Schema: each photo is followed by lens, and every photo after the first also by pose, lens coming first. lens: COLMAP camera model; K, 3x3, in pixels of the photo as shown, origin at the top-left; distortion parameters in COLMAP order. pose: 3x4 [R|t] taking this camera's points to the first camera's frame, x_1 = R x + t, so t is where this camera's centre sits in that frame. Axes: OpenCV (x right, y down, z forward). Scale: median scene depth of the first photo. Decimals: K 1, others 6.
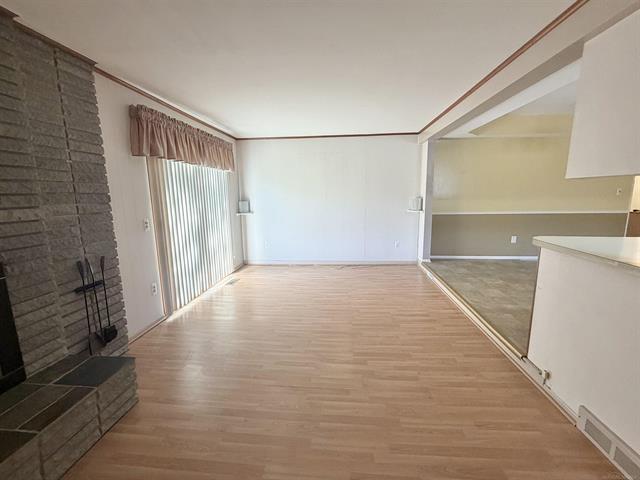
lens RADIAL K [[284.8, 0, 319.9], [0, 284.8, 240.8], [0, 0, 1]] dist [-0.001822, -0.000199]
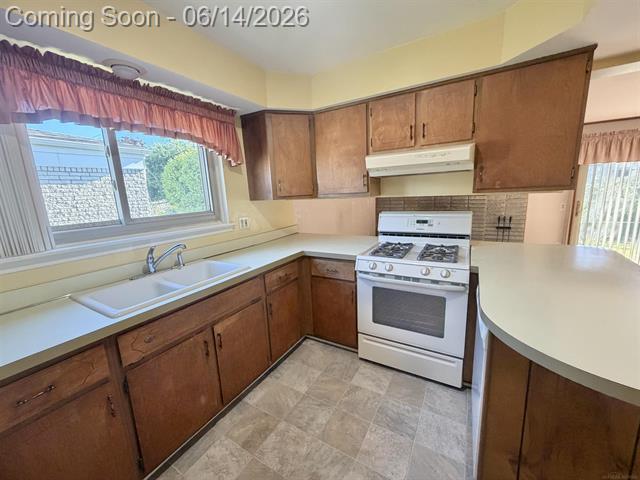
lens RADIAL K [[253.2, 0, 318.0], [0, 253.2, 240.6], [0, 0, 1]] dist [-0.002698, 0.000117]
pose [[-0.428658, 0.203443, -0.880263, 1.953143], [-0.097357, 0.958242, 0.268875, -0.176709], [0.898206, 0.200955, -0.390952, 0.462527]]
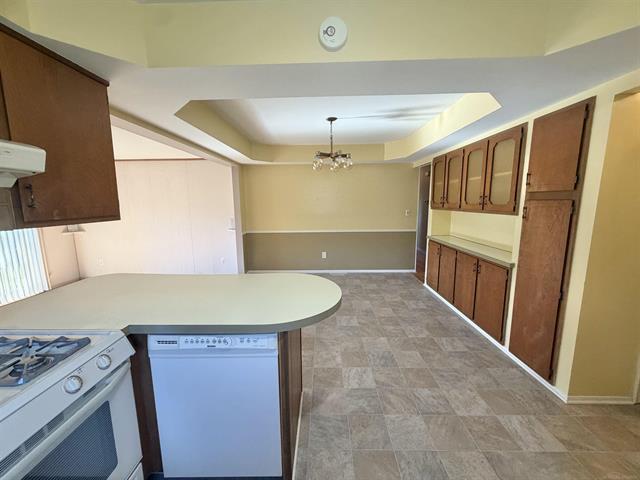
lens RADIAL K [[253.2, 0, 315.7], [0, 253.2, 237.9], [0, 0, 1]] dist [-0.002698, 0.000117]
pose [[0.997920, -0.005273, 0.064254, 1.469457], [0.006816, 0.999693, -0.023826, -0.120039], [-0.064108, 0.024215, 0.997649, 0.045100]]
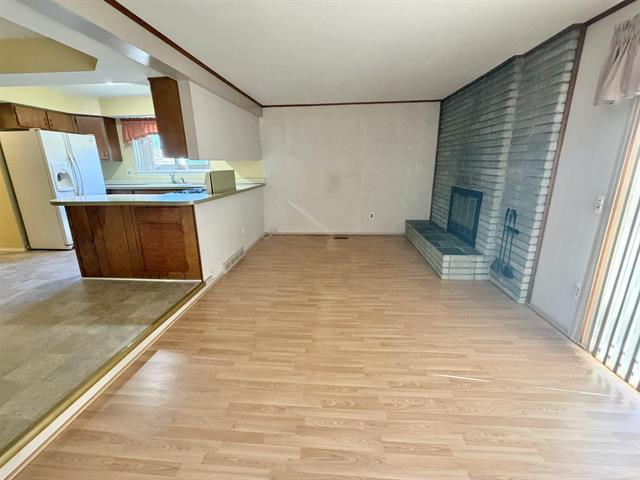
lens RADIAL K [[284.8, 0, 320.5], [0, 284.8, 242.0], [0, 0, 1]] dist [-0.001822, -0.000199]
pose [[-0.999520, 0.029024, -0.010806, 0.137401], [0.021734, 0.905916, 0.422899, -0.409654], [0.022063, 0.422461, -0.906112, 2.383772]]
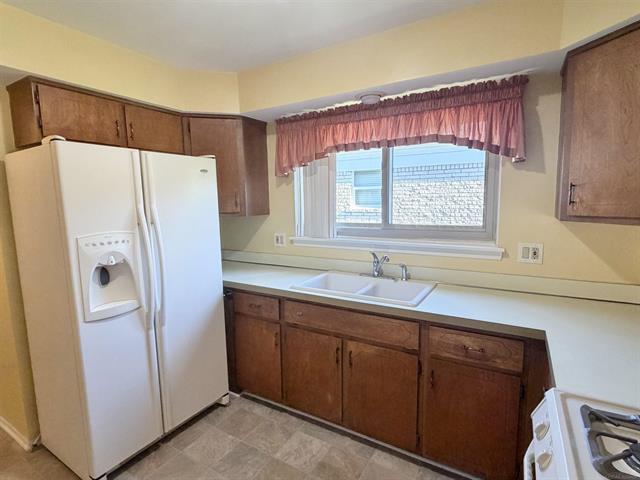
lens RADIAL K [[334.1, 0, 315.7], [0, 334.1, 242.0], [0, 0, 1]] dist [-0.016005, -0.000657]
pose [[-0.897650, -0.024489, 0.440029, 1.162913], [0.104276, 0.958301, 0.266054, -0.246067], [-0.428196, 0.284708, -0.857665, 0.730694]]
